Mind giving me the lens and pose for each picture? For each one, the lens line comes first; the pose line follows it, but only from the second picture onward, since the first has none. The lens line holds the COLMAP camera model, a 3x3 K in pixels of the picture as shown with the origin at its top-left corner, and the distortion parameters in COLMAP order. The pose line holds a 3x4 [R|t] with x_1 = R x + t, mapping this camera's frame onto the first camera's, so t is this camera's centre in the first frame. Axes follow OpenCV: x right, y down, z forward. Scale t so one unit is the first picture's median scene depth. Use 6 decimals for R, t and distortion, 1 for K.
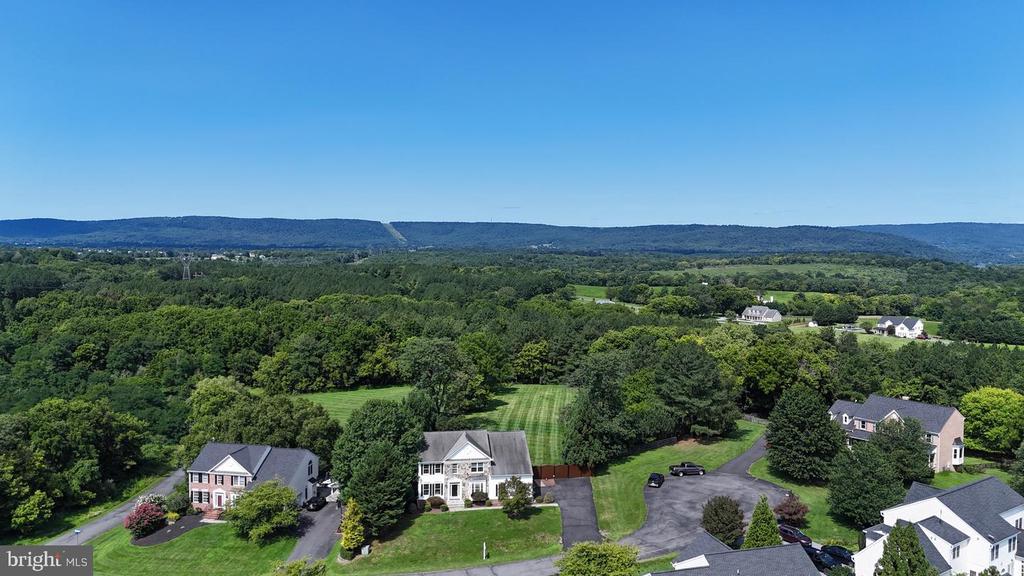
lens RADIAL K [[752.4, 0, 516.9], [0, 752.4, 286.7], [0, 0, 1]] dist [0.073573, -0.021555]
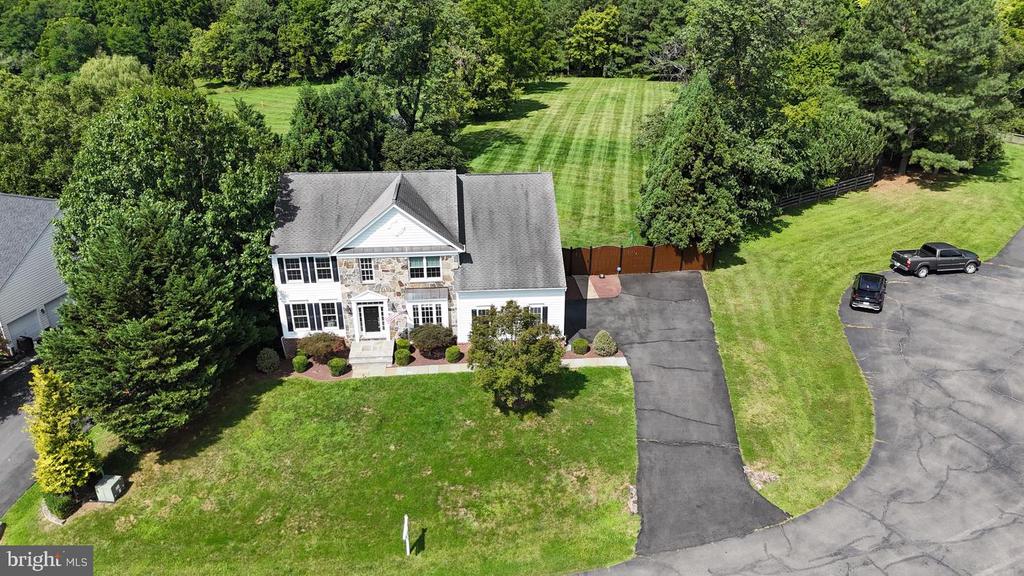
lens RADIAL K [[752.4, 0, 514.3], [0, 752.4, 285.6], [0, 0, 1]] dist [0.073573, -0.021555]
pose [[0.996137, 0.027848, -0.083286, 0.024568], [0.005447, 0.926969, 0.375098, 0.092317], [0.087649, -0.374103, 0.923236, 0.583585]]
